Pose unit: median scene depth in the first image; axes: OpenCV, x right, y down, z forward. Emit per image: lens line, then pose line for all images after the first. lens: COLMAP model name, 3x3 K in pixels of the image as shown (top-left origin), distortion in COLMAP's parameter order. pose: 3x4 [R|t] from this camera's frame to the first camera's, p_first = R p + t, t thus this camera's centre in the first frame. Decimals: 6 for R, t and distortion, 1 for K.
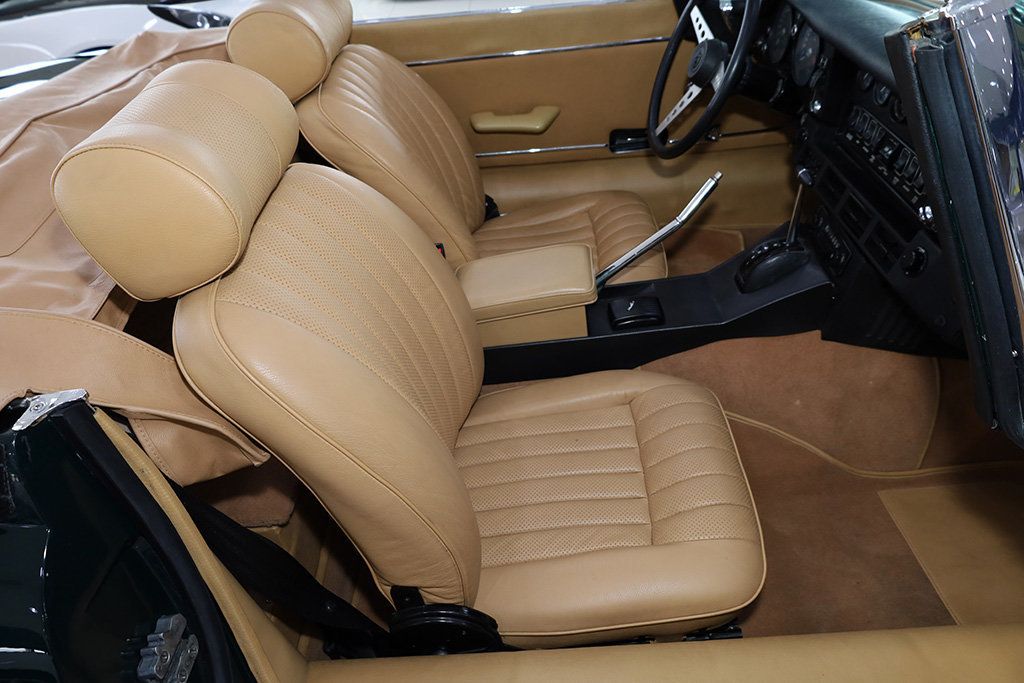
lens RADIAL K [[700.7, 0, 515.6], [0, 700.7, 349.2], [0, 0, 1]] dist [-0.001714, 0.007211]
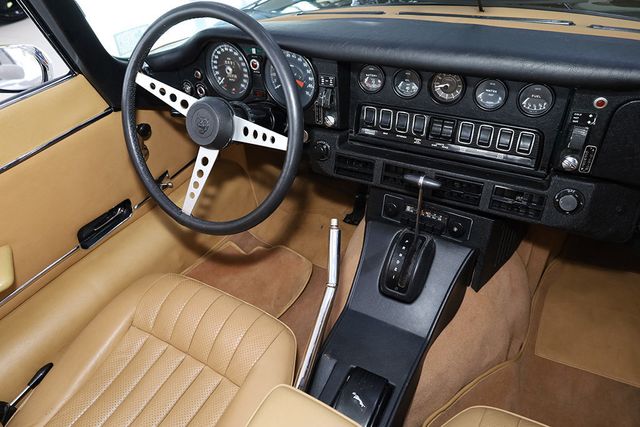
lens RADIAL K [[438.0, 0, 322.5], [0, 438.0, 214.1], [0, 0, 1]] dist [-0.001714, 0.007211]
pose [[0.503263, -0.507691, 0.699268, -0.107858], [0.567335, 0.804506, 0.175786, -0.350355], [-0.651811, 0.308252, 0.692909, 0.587086]]
